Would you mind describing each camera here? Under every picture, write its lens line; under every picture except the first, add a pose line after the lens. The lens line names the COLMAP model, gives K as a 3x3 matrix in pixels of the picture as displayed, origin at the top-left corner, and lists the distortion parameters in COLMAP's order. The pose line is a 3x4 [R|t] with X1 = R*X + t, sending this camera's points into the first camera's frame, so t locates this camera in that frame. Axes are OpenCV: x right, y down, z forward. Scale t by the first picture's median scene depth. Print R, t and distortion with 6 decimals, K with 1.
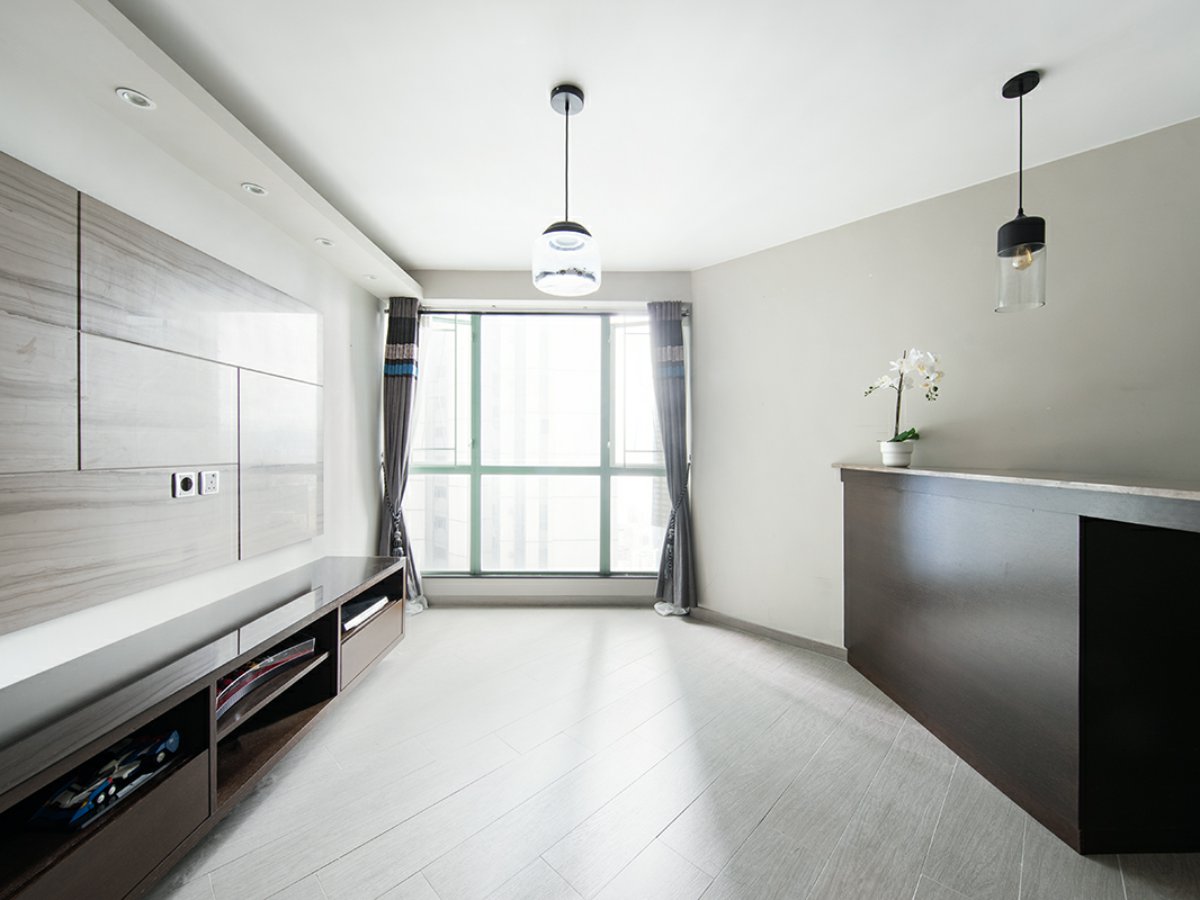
lens RADIAL K [[442.8, 0, 600.0], [0, 442.8, 450.0], [0, 0, 1]] dist [0.000381, 0.000048]
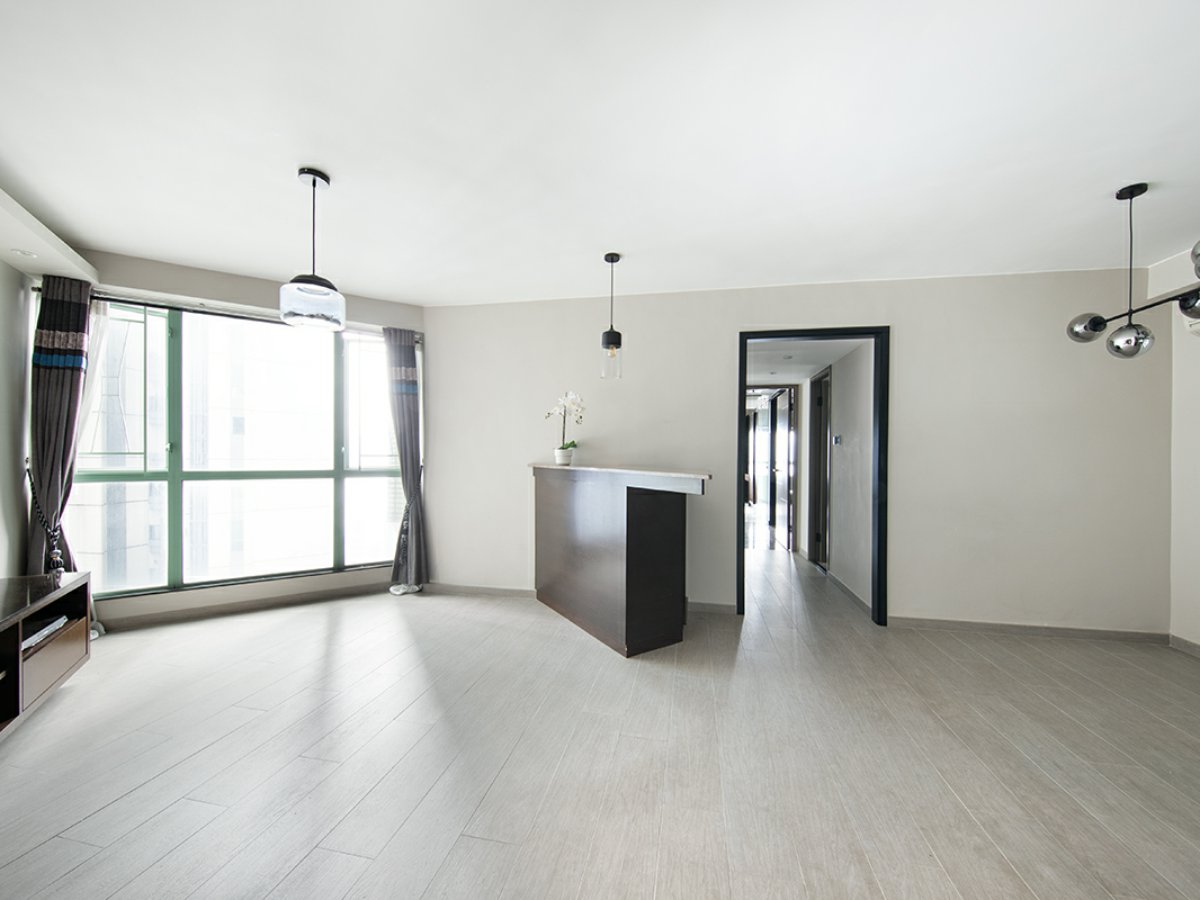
lens RADIAL K [[457.6, 0, 618.3], [0, 457.6, 455.4], [0, 0, 1]] dist [0.019902, -0.009655]
pose [[0.830445, -0.001236, 0.557100, -0.051971], [-0.000460, 0.999996, 0.002904, -0.001485], [-0.557101, -0.002668, 0.830441, -0.342954]]
